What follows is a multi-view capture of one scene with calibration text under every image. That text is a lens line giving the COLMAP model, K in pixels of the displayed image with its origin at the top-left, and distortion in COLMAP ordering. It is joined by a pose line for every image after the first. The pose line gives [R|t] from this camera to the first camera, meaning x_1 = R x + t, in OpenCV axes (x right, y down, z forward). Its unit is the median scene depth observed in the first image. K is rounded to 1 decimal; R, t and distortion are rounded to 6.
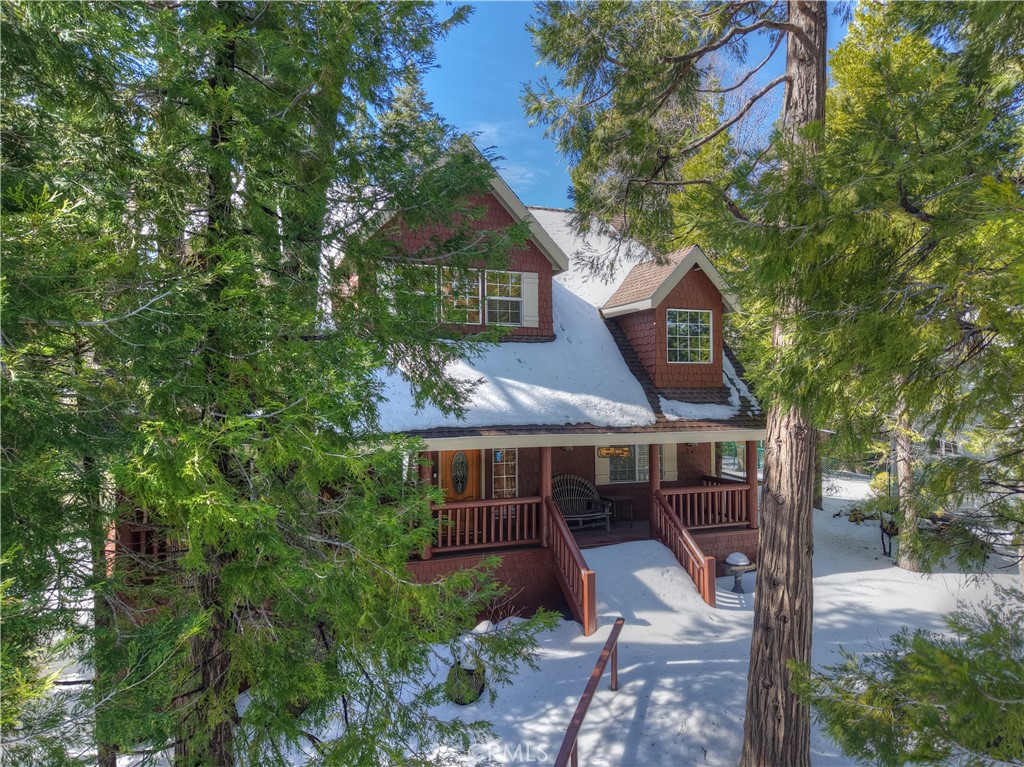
lens RADIAL K [[690.7, 0, 512.0], [0, 690.7, 383.5], [0, 0, 1]] dist [-0.001334, 0.000647]
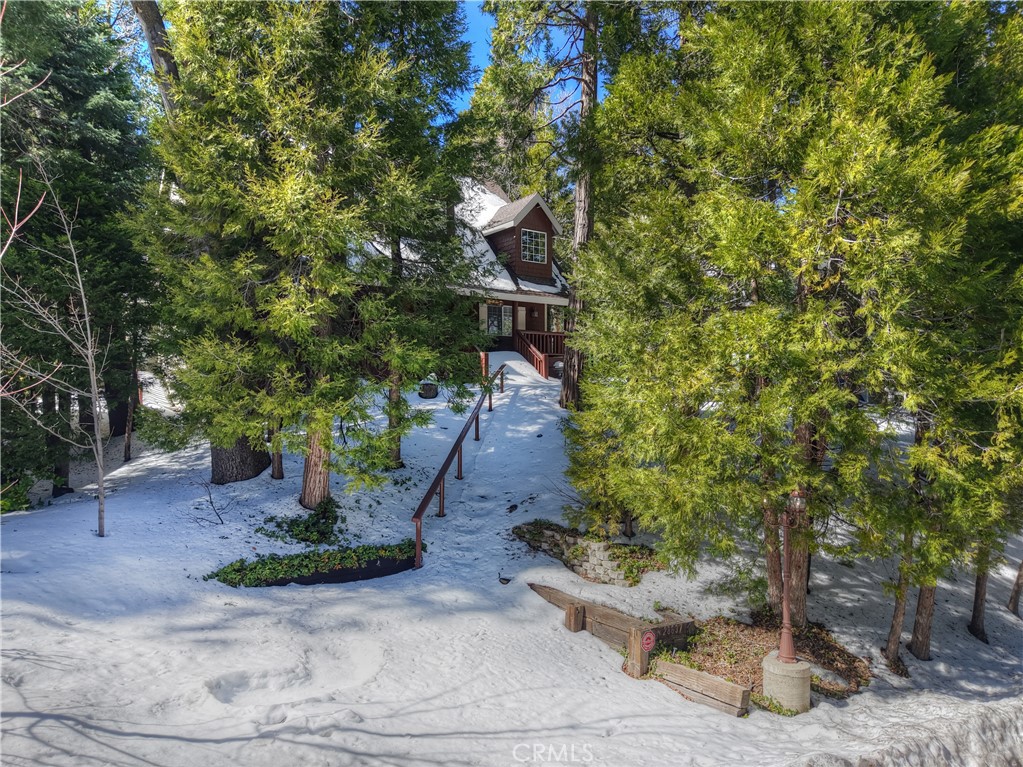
lens RADIAL K [[690.1, 0, 511.5], [0, 690.1, 383.5], [0, 0, 1]] dist [-0.001334, 0.000647]
pose [[0.969386, 0.010383, 0.245322, -0.227731], [-0.004723, 0.999709, -0.023646, 0.329710], [-0.245496, 0.021763, 0.969153, -0.684994]]
